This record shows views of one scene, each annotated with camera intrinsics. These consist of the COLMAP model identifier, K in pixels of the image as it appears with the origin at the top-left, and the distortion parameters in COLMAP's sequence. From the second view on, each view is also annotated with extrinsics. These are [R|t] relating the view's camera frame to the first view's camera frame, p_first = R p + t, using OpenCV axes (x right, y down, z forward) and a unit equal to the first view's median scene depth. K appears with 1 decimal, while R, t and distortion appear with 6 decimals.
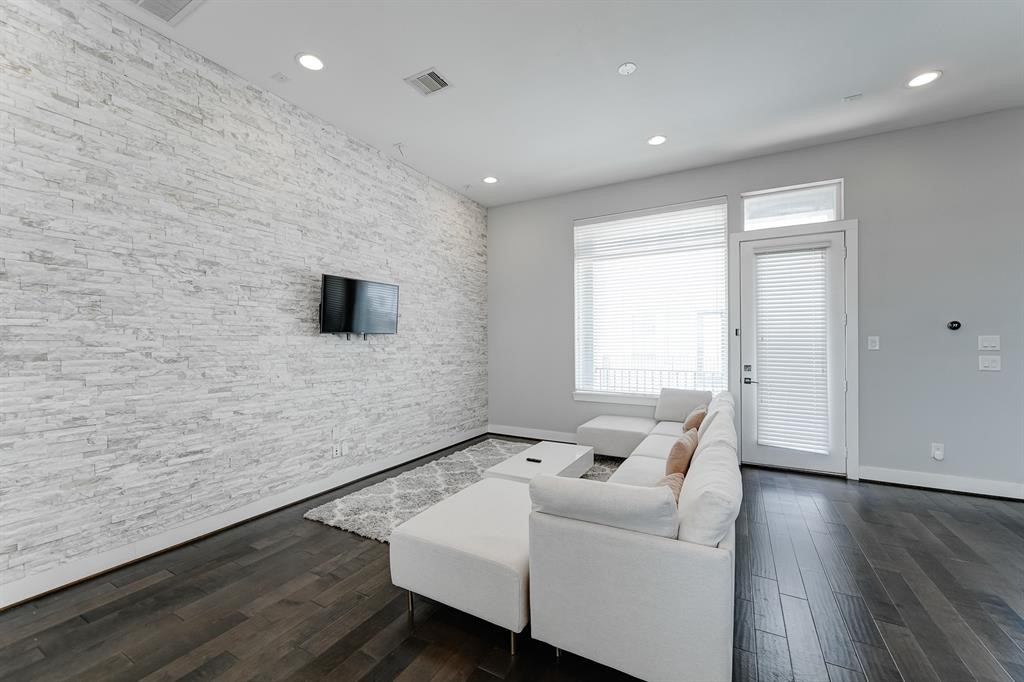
lens RADIAL K [[409.0, 0, 510.0], [0, 409.0, 341.8], [0, 0, 1]] dist [-0.005112, 0.000613]
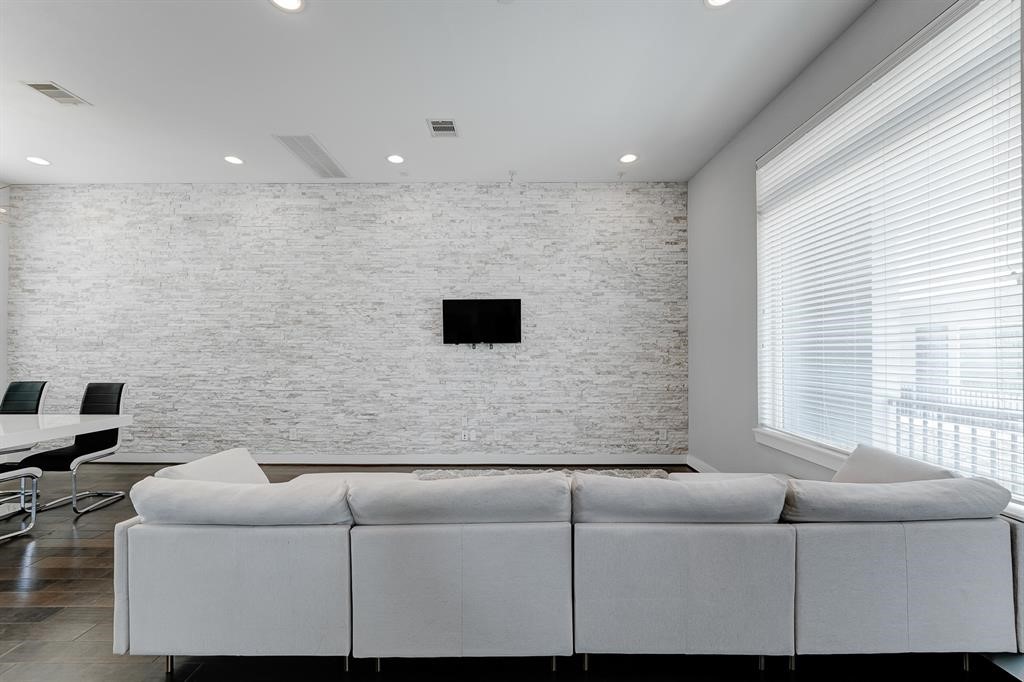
lens RADIAL K [[409.0, 0, 511.4], [0, 409.0, 344.8], [0, 0, 1]] dist [-0.005112, 0.000613]
pose [[0.479230, -0.008317, -0.877650, 0.750561], [0.001544, 0.999962, -0.008633, -0.005140], [0.877688, 0.002782, 0.479224, 0.503712]]
